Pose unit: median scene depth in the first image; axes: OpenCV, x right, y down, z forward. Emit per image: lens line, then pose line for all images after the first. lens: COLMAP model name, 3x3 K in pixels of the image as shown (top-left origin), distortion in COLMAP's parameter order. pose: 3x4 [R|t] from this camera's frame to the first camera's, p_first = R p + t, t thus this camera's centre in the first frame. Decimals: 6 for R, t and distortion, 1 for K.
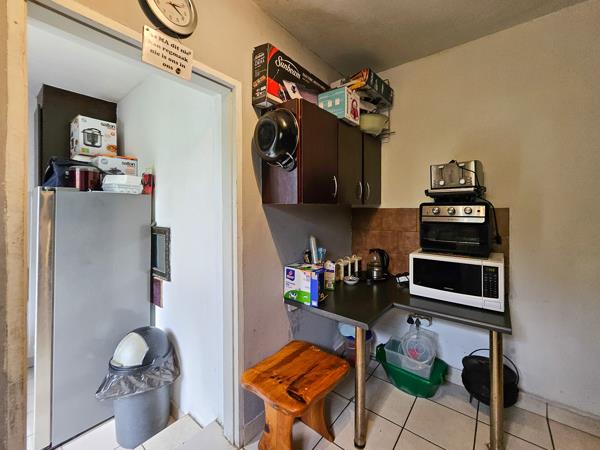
lens RADIAL K [[250.8, 0, 296.6], [0, 250.8, 209.2], [0, 0, 1]] dist [-0.001836, -0.000160]
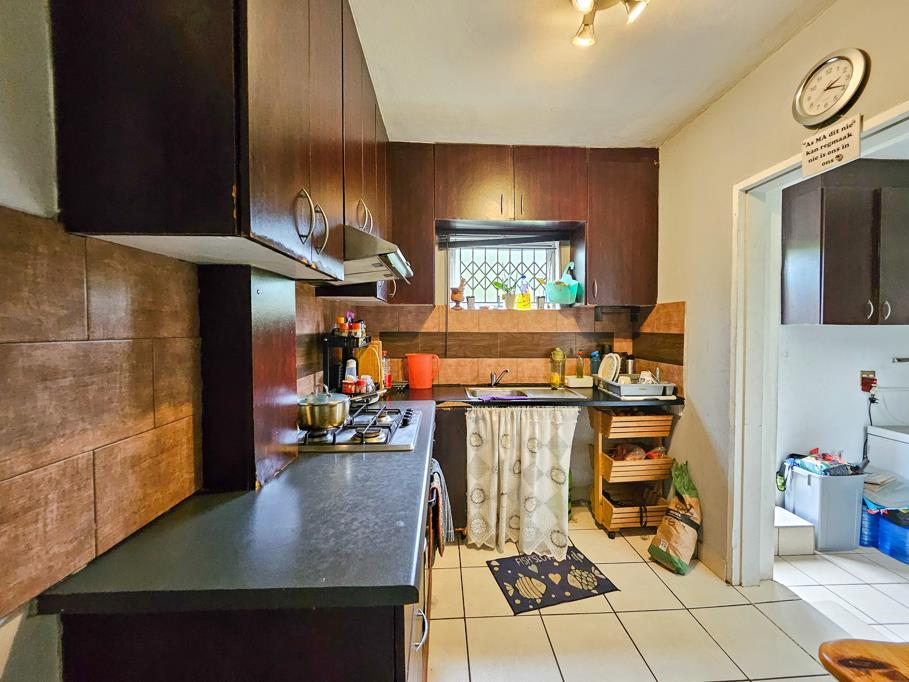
lens RADIAL K [[363.4, 0, 458.2], [0, 363.4, 335.4], [0, 0, 1]] dist [-0.001522, -0.000163]
pose [[-0.741345, 0.013411, -0.670990, 0.666059], [-0.001227, 0.999772, 0.021338, 0.004045], [0.671123, 0.016642, -0.741159, 0.556010]]
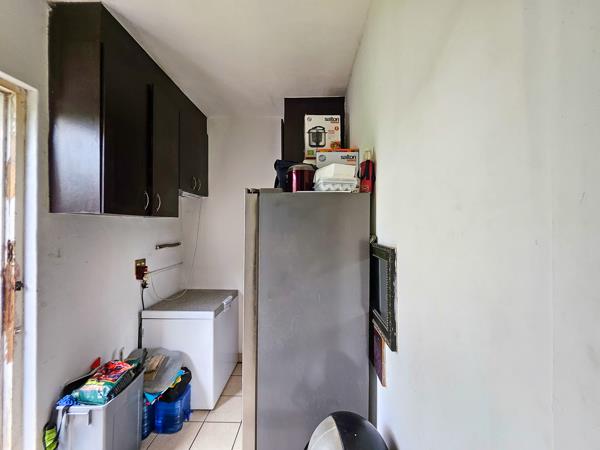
lens RADIAL K [[239.9, 0, 302.5], [0, 239.9, 221.3], [0, 0, 1]] dist [-0.001522, -0.000163]
pose [[0.619088, -0.008946, -0.785271, -0.213465], [0.000944, 0.999943, -0.010648, 0.020560], [0.785321, 0.005850, 0.619061, 0.495155]]
